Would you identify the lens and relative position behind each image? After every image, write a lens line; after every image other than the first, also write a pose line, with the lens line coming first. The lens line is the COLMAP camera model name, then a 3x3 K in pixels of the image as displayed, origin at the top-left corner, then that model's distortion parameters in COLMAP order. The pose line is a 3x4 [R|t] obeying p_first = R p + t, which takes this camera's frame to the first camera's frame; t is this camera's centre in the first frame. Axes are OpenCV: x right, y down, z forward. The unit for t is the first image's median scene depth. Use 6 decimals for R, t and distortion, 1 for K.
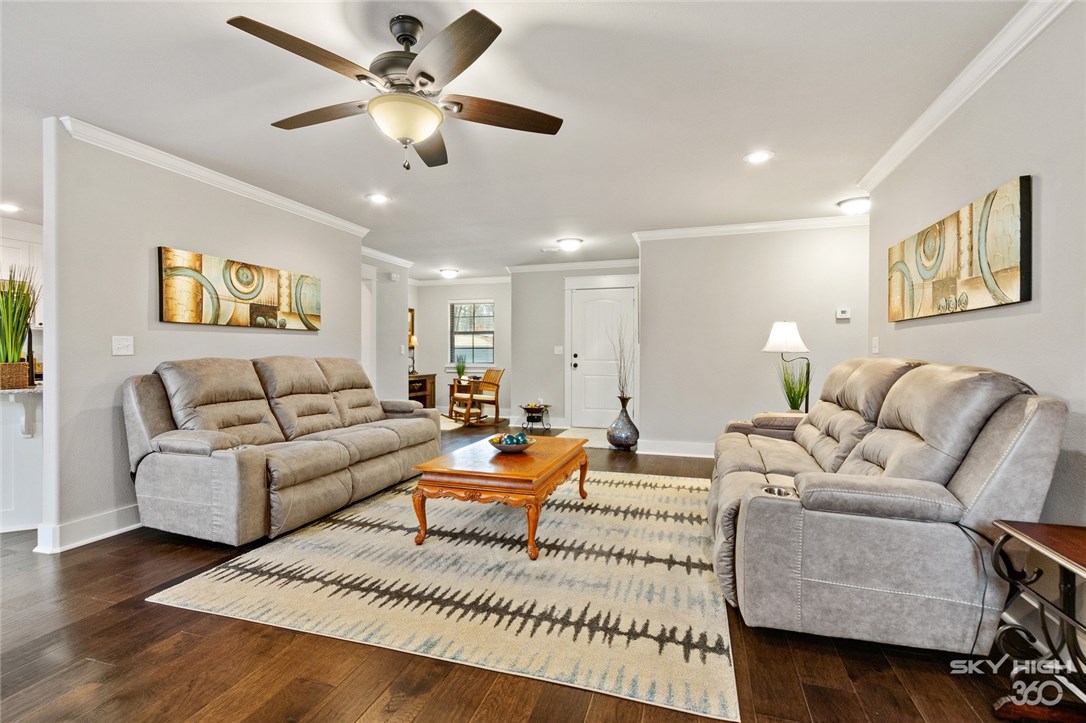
lens RADIAL K [[507.1, 0, 540.6], [0, 507.1, 357.5], [0, 0, 1]] dist [0.005639, -0.002159]
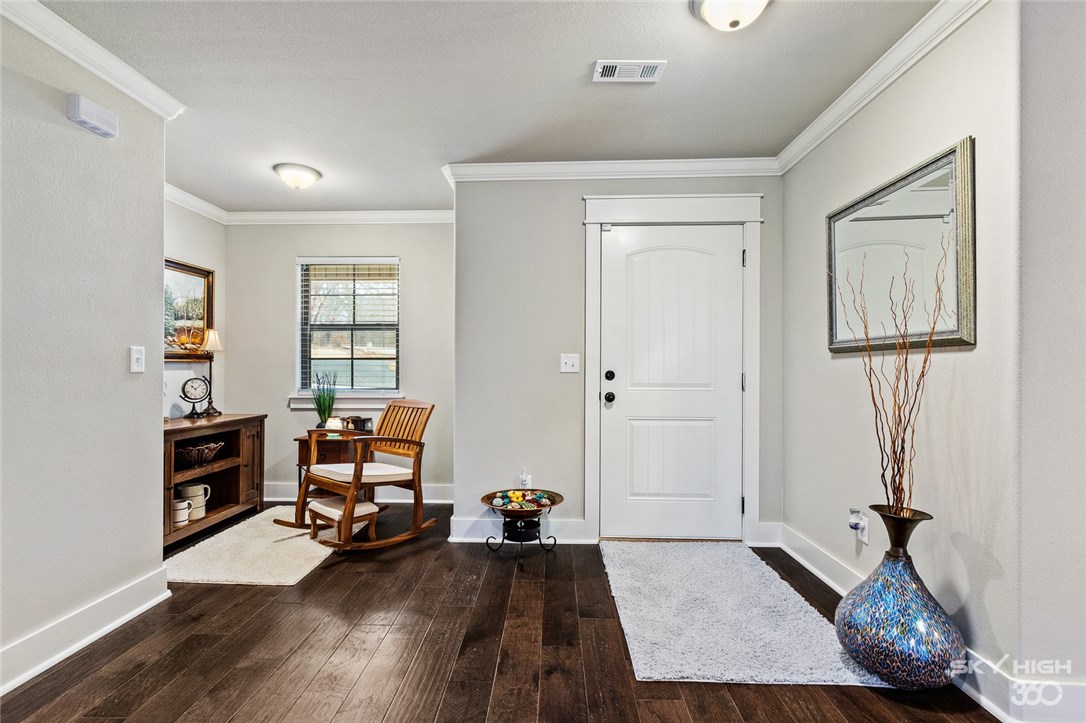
lens RADIAL K [[507.1, 0, 539.7], [0, 507.1, 368.3], [0, 0, 1]] dist [0.005639, -0.002159]
pose [[0.966460, 0.001318, 0.256812, -0.091948], [0.000842, 0.999965, -0.008302, -0.005535], [-0.256814, 0.008240, 0.966426, 0.529649]]
